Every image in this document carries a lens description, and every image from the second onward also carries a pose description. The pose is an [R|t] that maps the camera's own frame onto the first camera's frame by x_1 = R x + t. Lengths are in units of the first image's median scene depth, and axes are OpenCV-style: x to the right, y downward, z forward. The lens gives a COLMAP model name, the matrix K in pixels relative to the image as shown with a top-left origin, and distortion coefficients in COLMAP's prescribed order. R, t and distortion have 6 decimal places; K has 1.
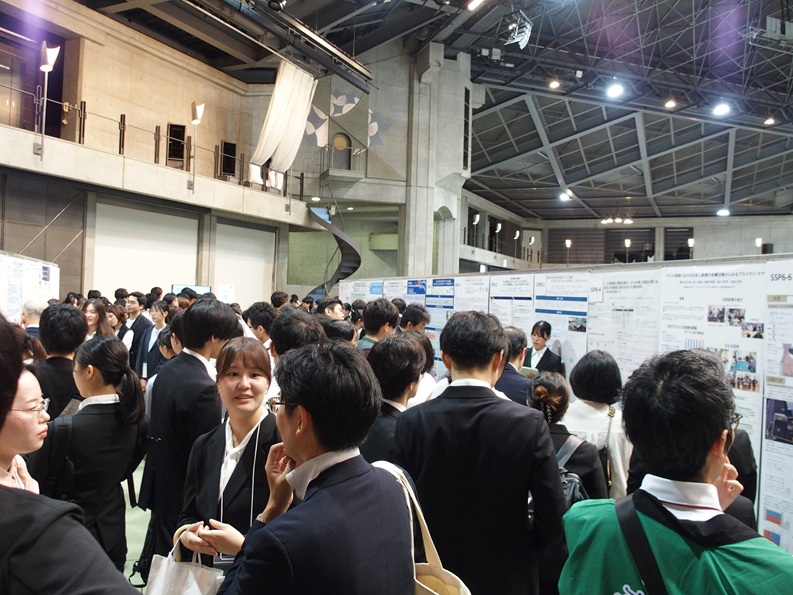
lens RADIAL K [[669.0, 0, 396.1], [0, 669.0, 297.1], [0, 0, 1]] dist [-0.054576, 0.032372]
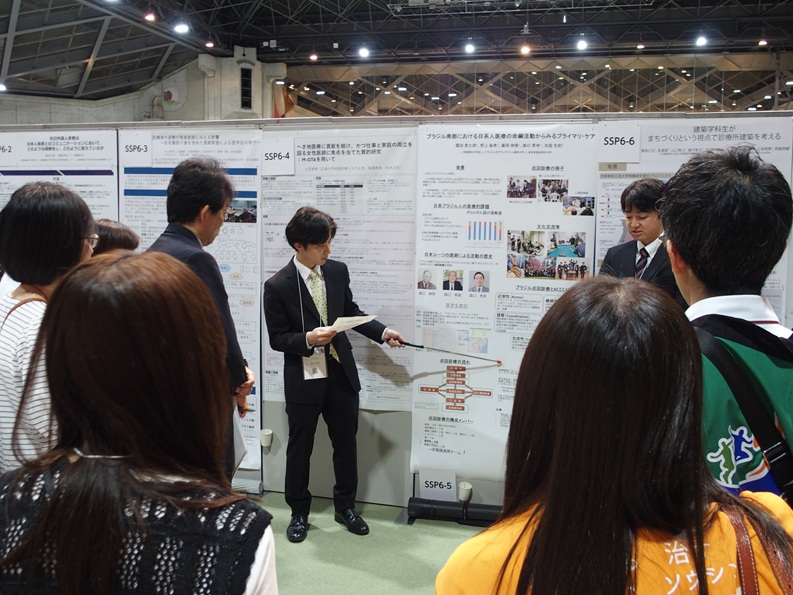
lens RADIAL K [[790.6, 0, 396.5], [0, 790.6, 297.4], [0, 0, 1]] dist [-0.045188, 0.000000]
pose [[0.542324, -0.104728, 0.833616, -0.169651], [-0.000055, 0.992196, 0.124686, 0.017002], [-0.840169, -0.067666, 0.538086, 0.272445]]
